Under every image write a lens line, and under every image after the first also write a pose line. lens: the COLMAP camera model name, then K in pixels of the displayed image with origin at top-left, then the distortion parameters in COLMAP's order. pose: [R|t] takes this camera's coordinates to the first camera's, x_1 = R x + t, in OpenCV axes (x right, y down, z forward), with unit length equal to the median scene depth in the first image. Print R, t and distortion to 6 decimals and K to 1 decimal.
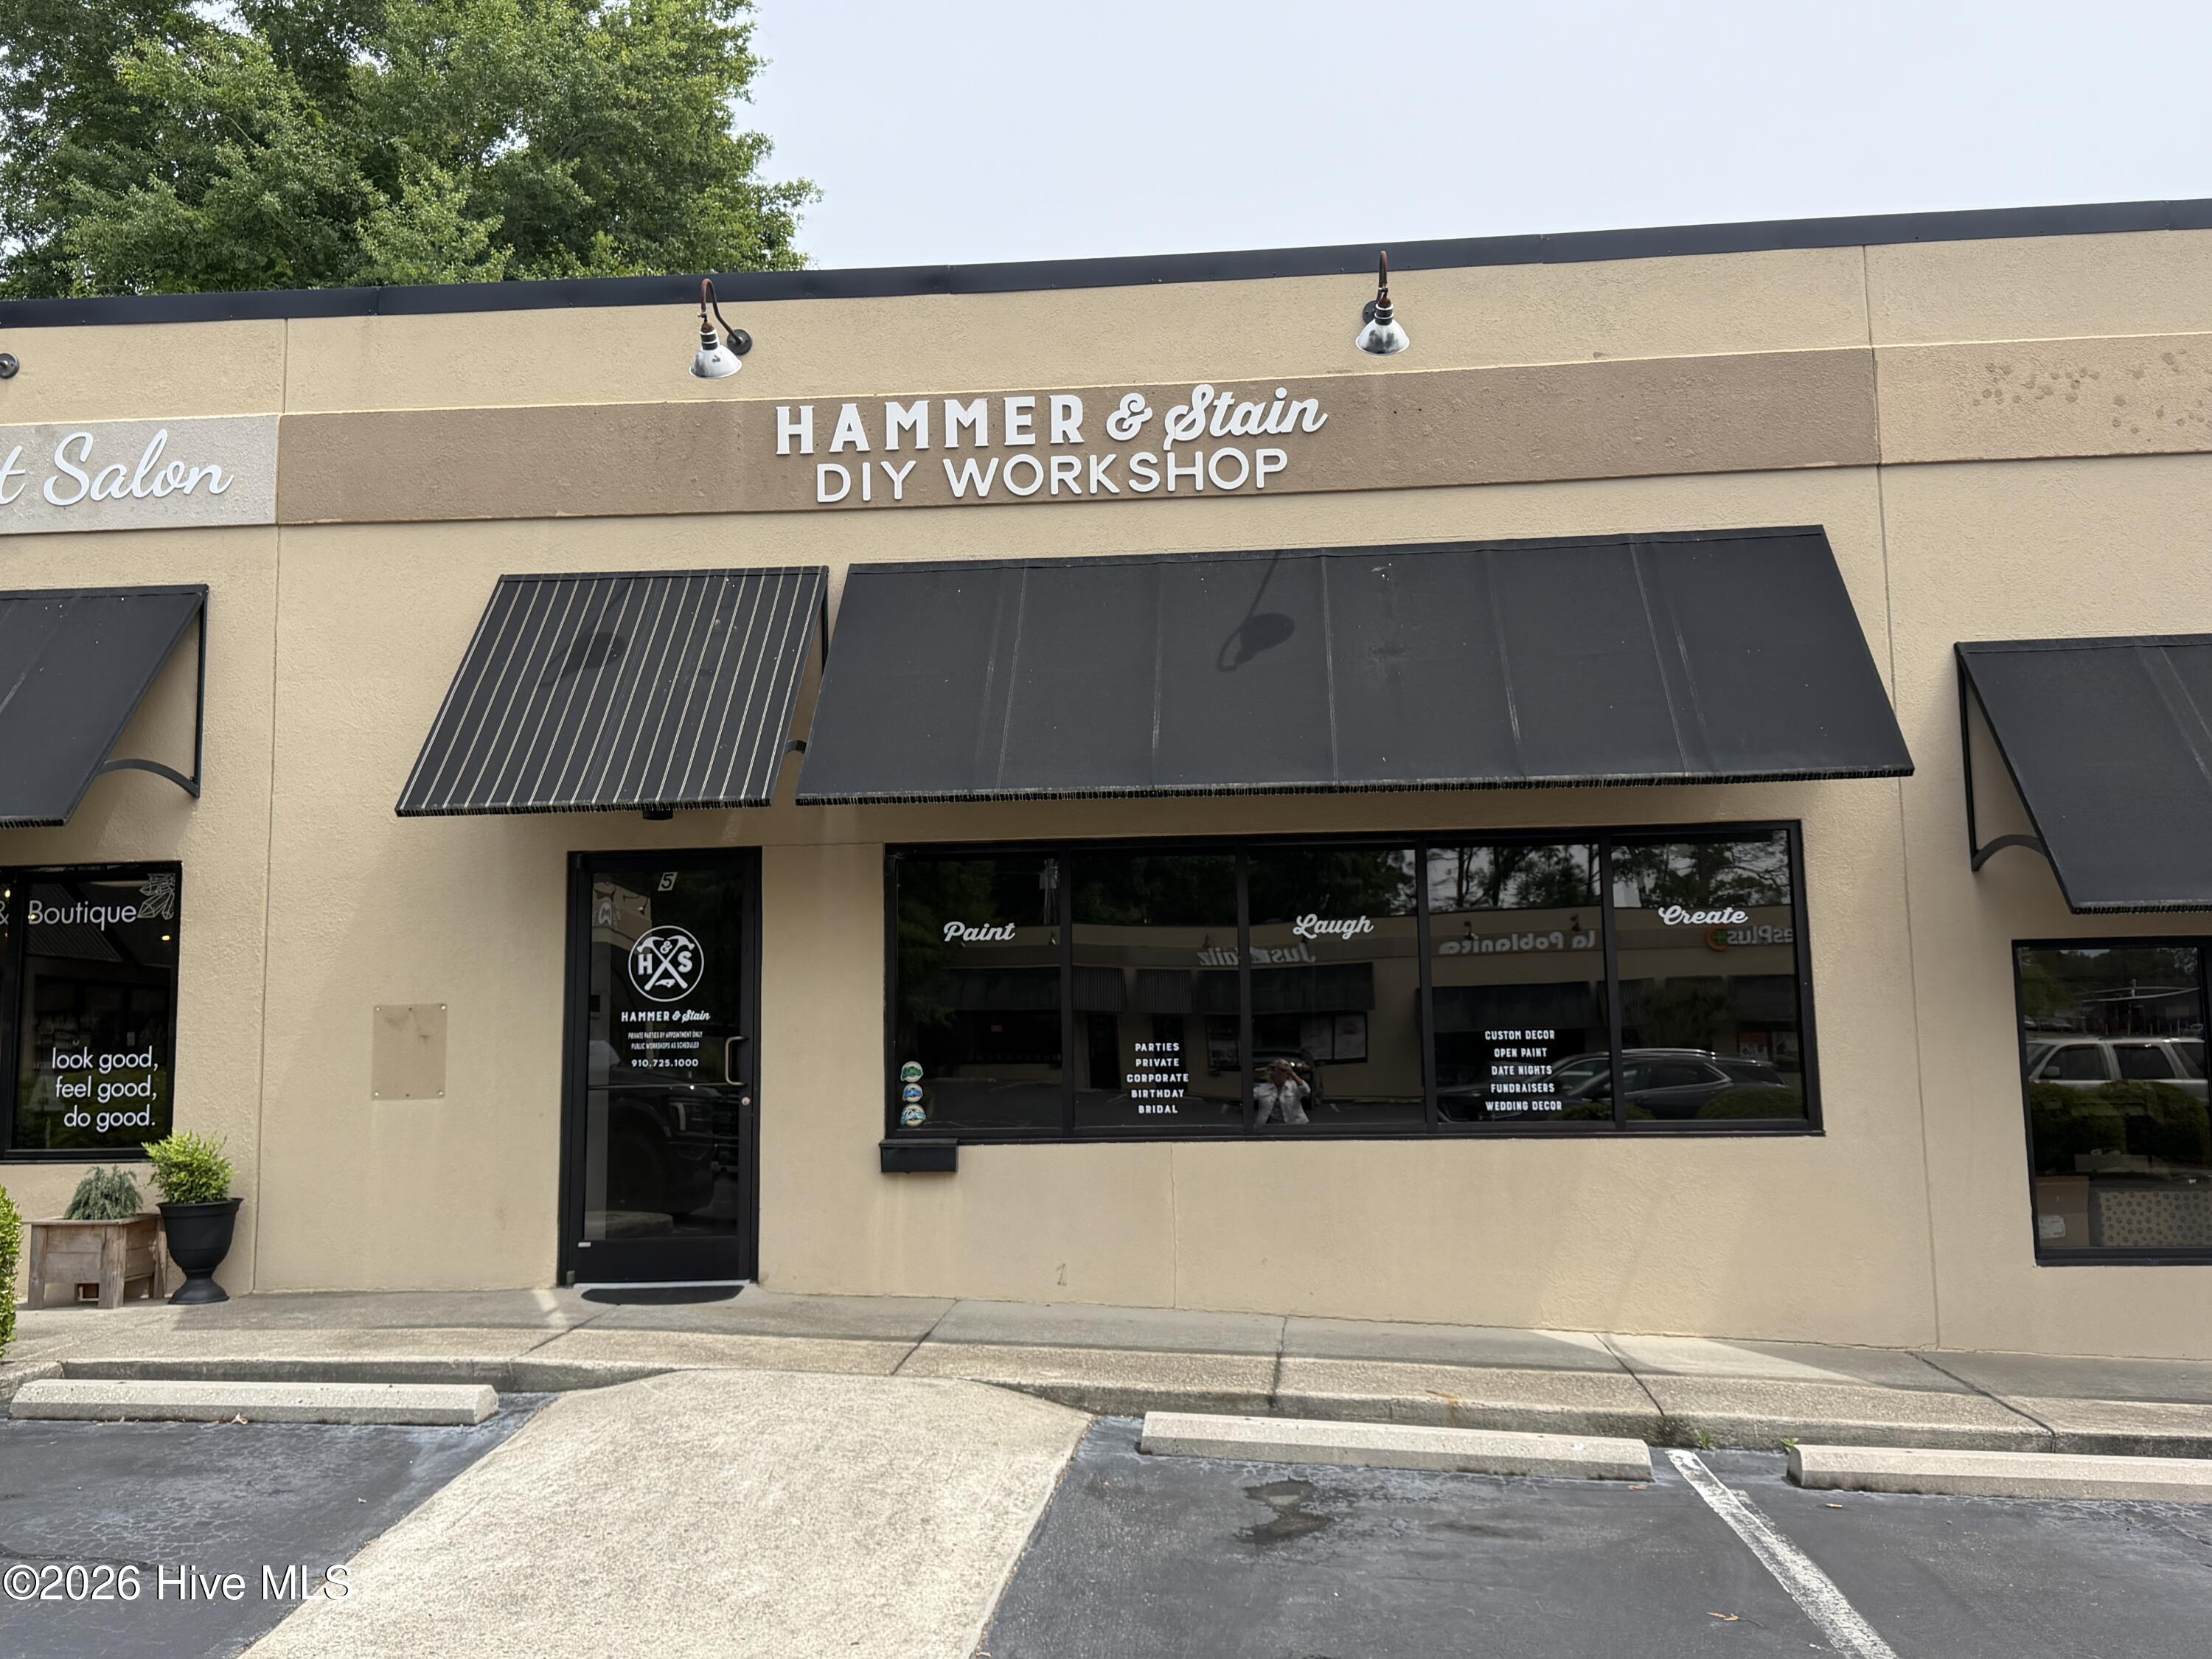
lens RADIAL K [[2043.7, 0, 1106.0], [0, 2043.7, 815.0], [0, 0, 1]] dist [0.004490, 0.000000]
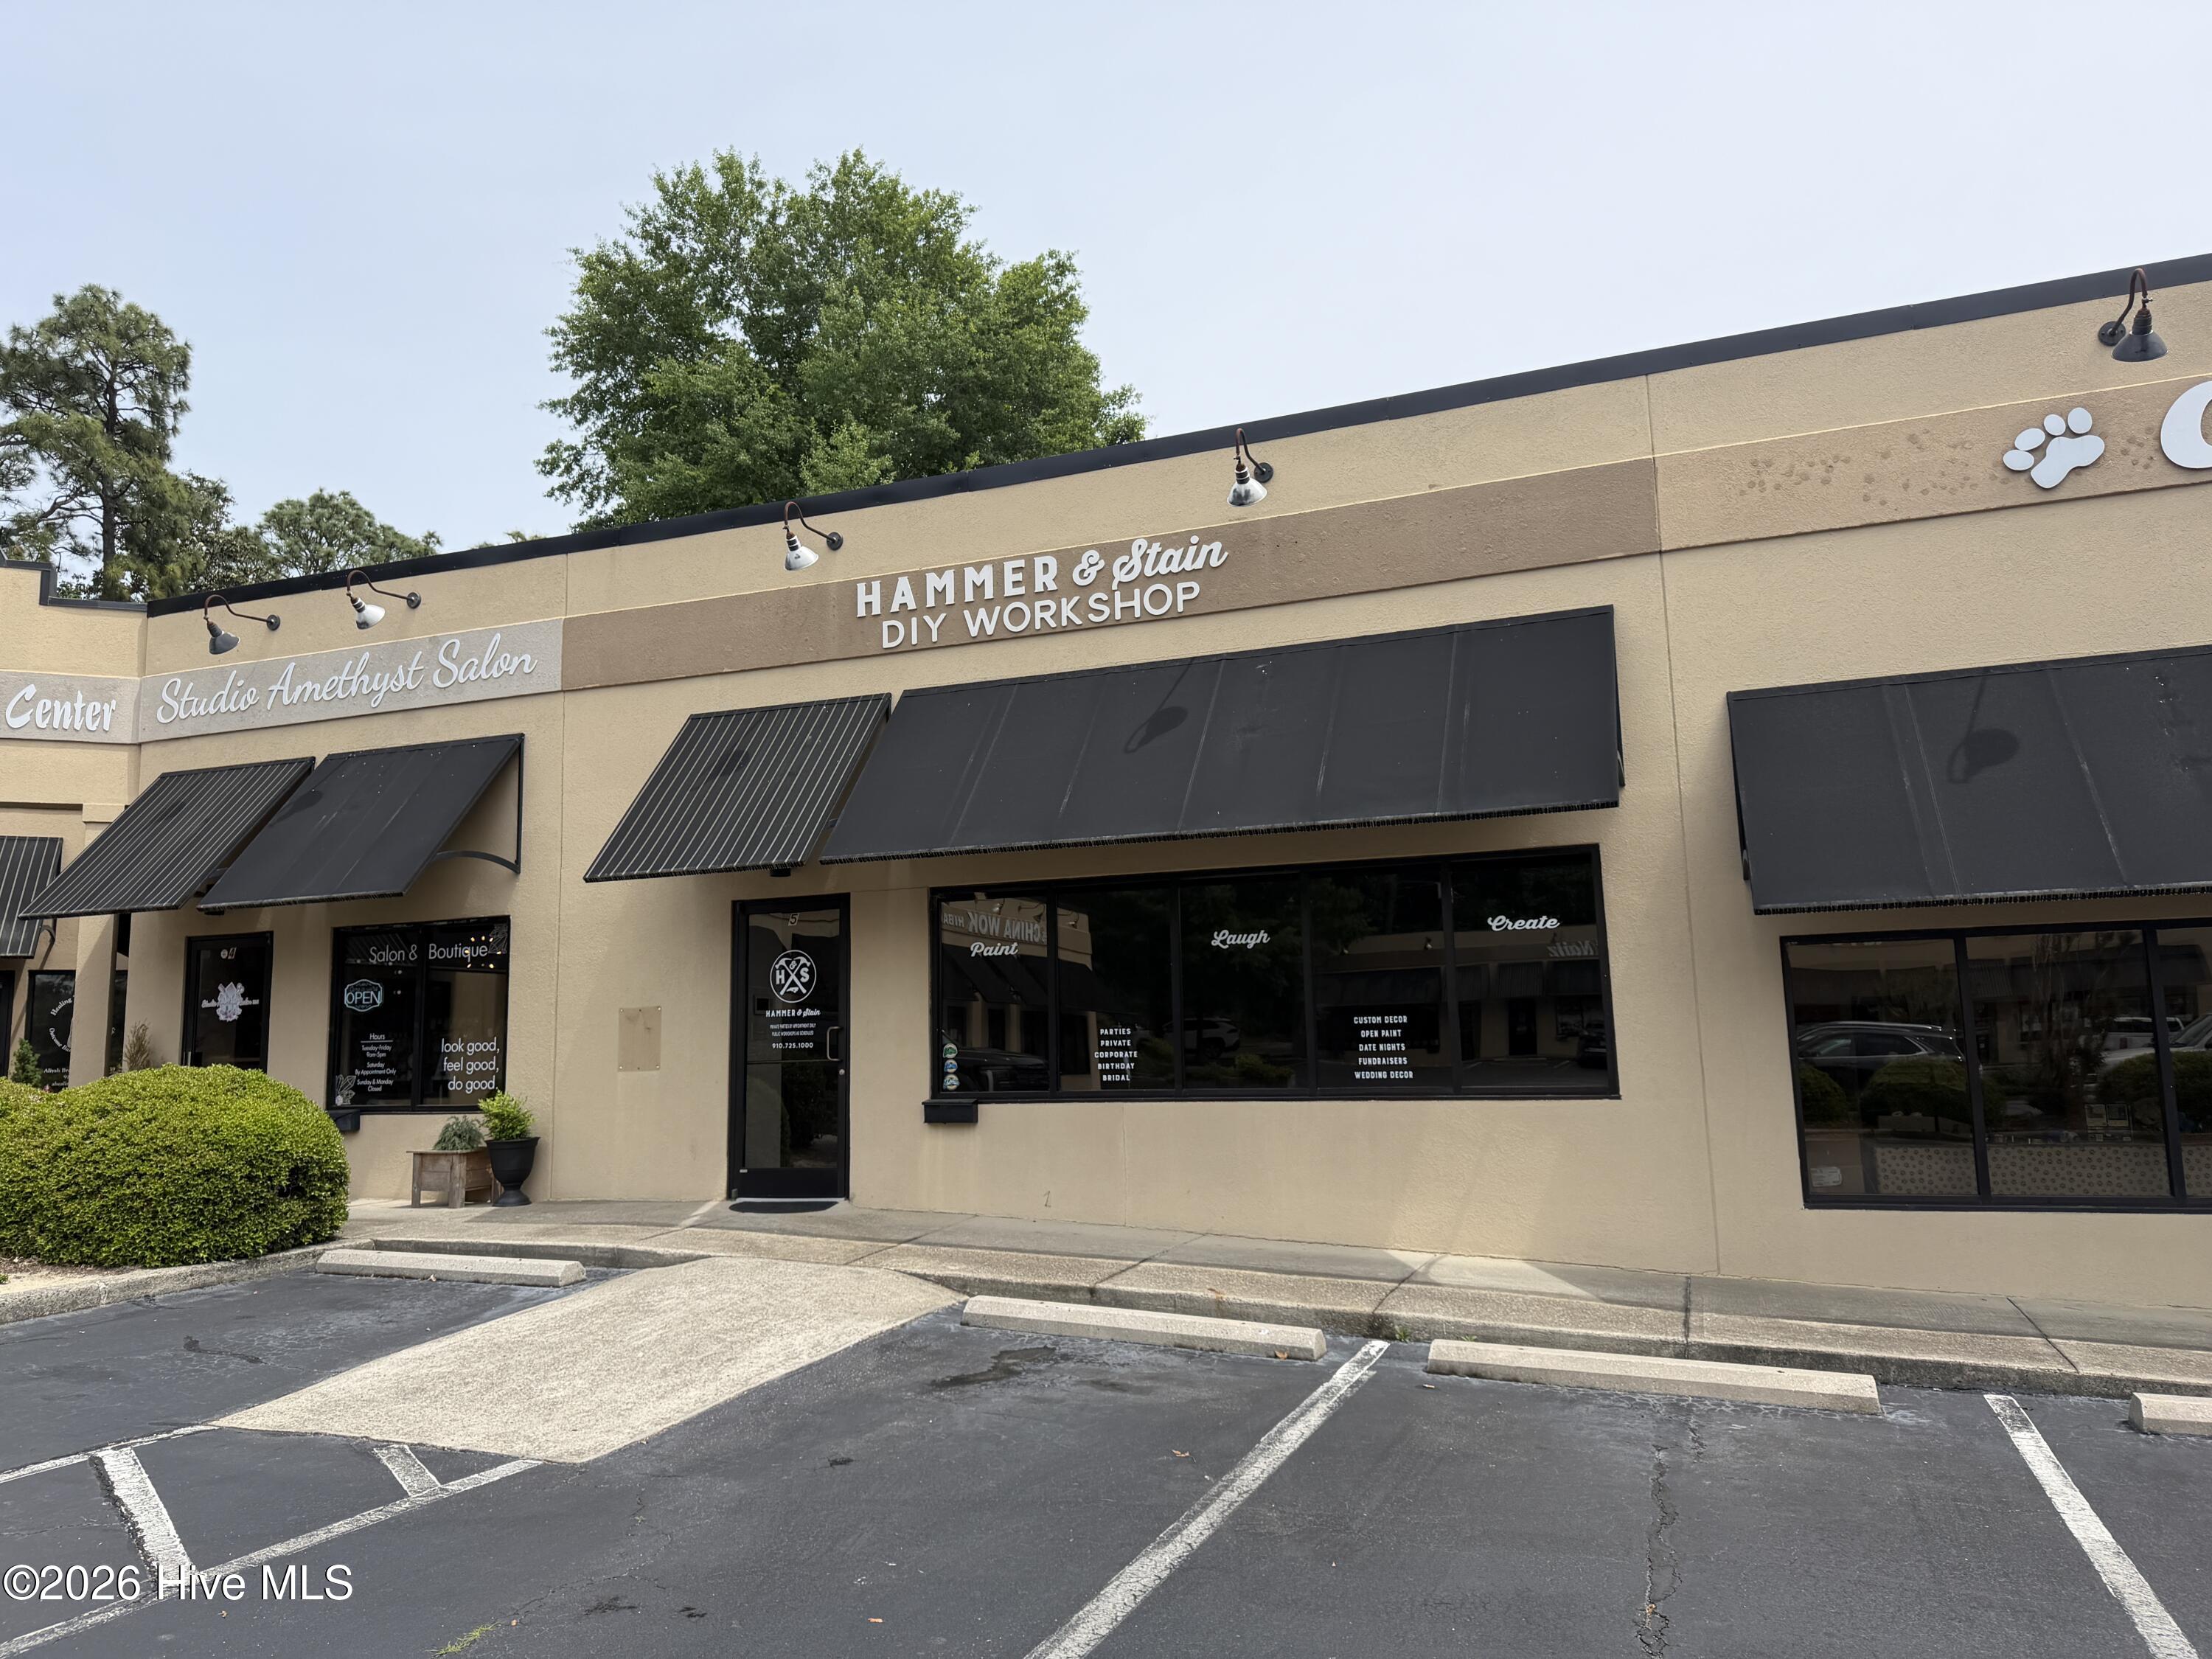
lens RADIAL K [[1560.9, 0, 1100.4], [0, 1560.9, 843.7], [0, 0, 1]] dist [0.010145, -0.014640]
pose [[0.958978, -0.042917, -0.280215, 0.311293], [0.040616, 0.999077, -0.014015, 0.003420], [0.280557, 0.002059, 0.959835, 0.005470]]
